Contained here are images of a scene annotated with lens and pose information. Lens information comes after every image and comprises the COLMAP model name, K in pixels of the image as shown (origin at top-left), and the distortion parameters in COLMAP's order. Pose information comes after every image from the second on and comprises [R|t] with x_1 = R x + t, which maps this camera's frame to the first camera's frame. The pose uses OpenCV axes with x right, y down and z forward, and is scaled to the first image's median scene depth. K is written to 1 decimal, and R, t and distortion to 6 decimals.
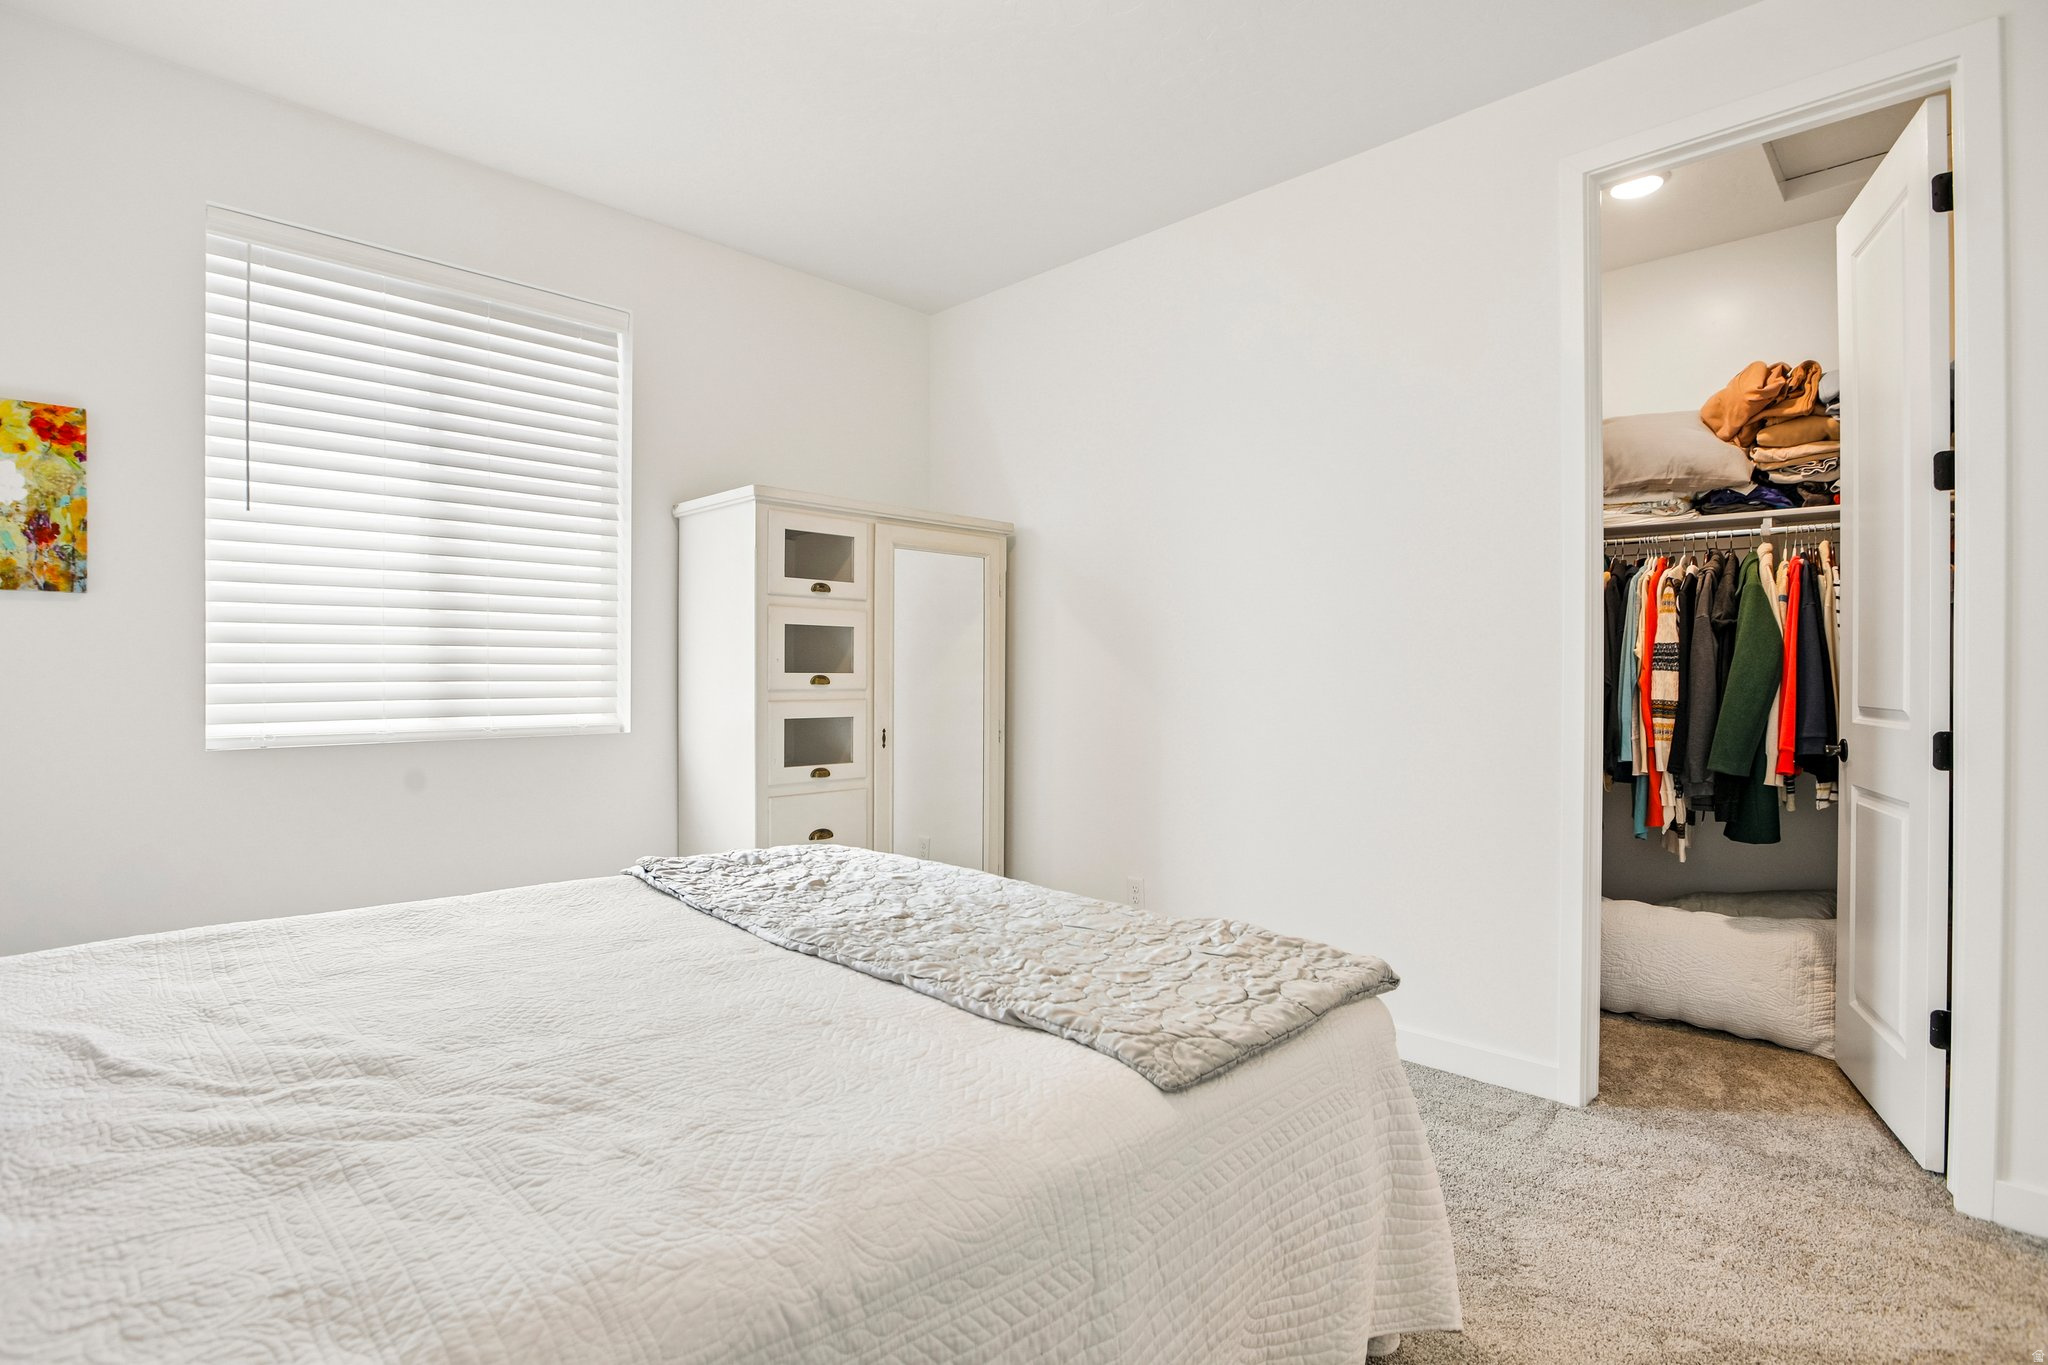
lens RADIAL K [[984.5, 0, 1024.0], [0, 984.5, 682.5], [0, 0, 1]] dist [-0.037449, 0.017519]
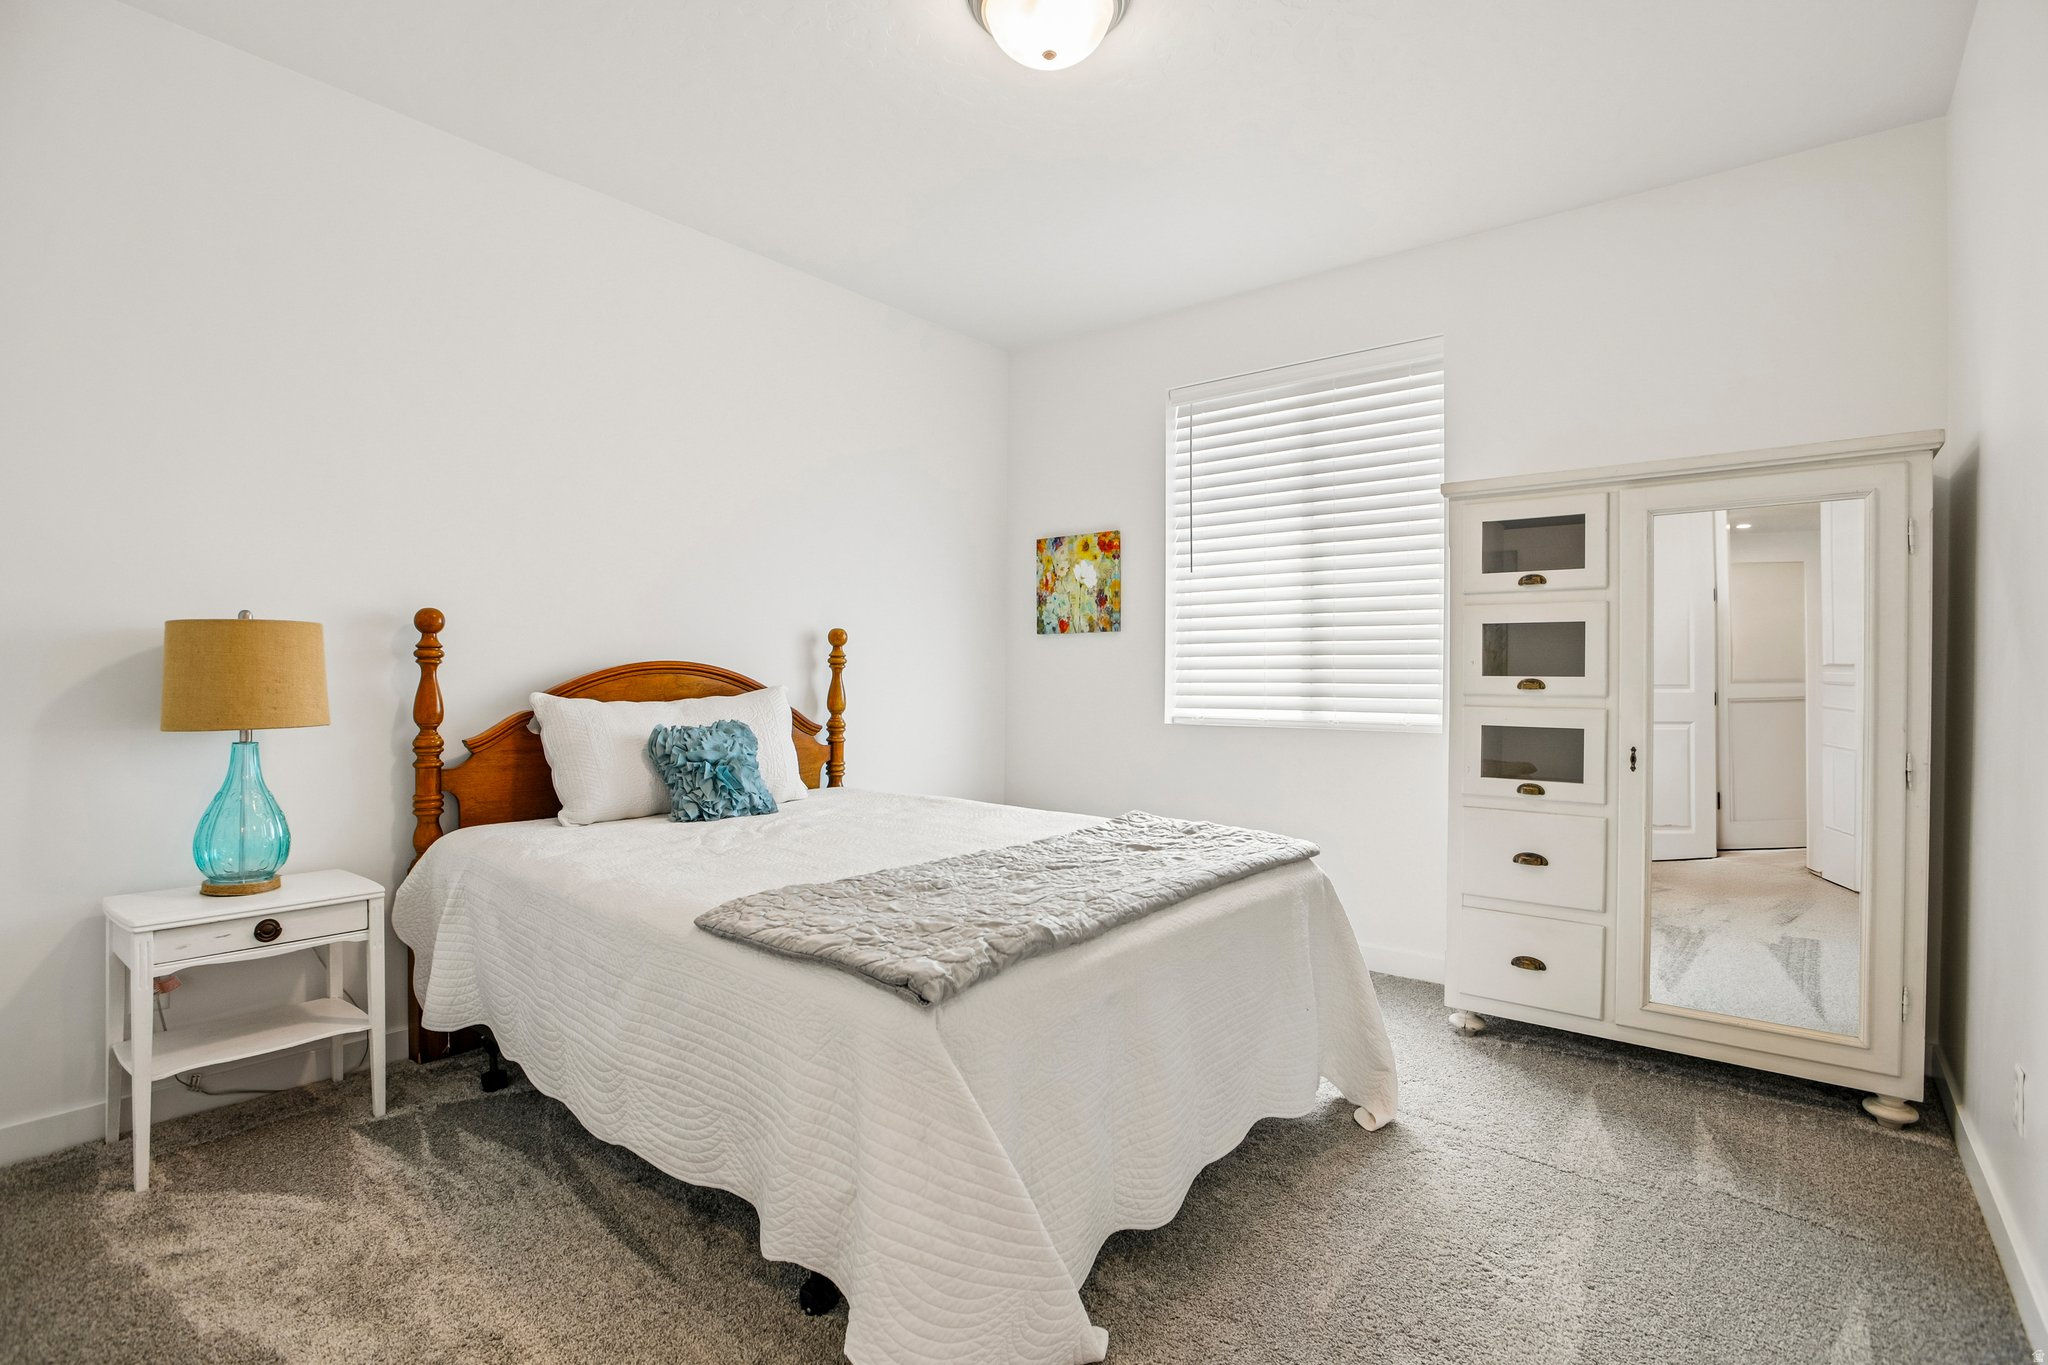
lens RADIAL K [[984.5, 0, 1024.0], [0, 984.5, 682.5], [0, 0, 1]] dist [-0.037449, 0.017519]
pose [[0.113192, 0.003650, -0.993566, 0.684381], [-0.016249, 0.999866, 0.001822, 0.002037], [0.993440, 0.015939, 0.113236, 0.500801]]
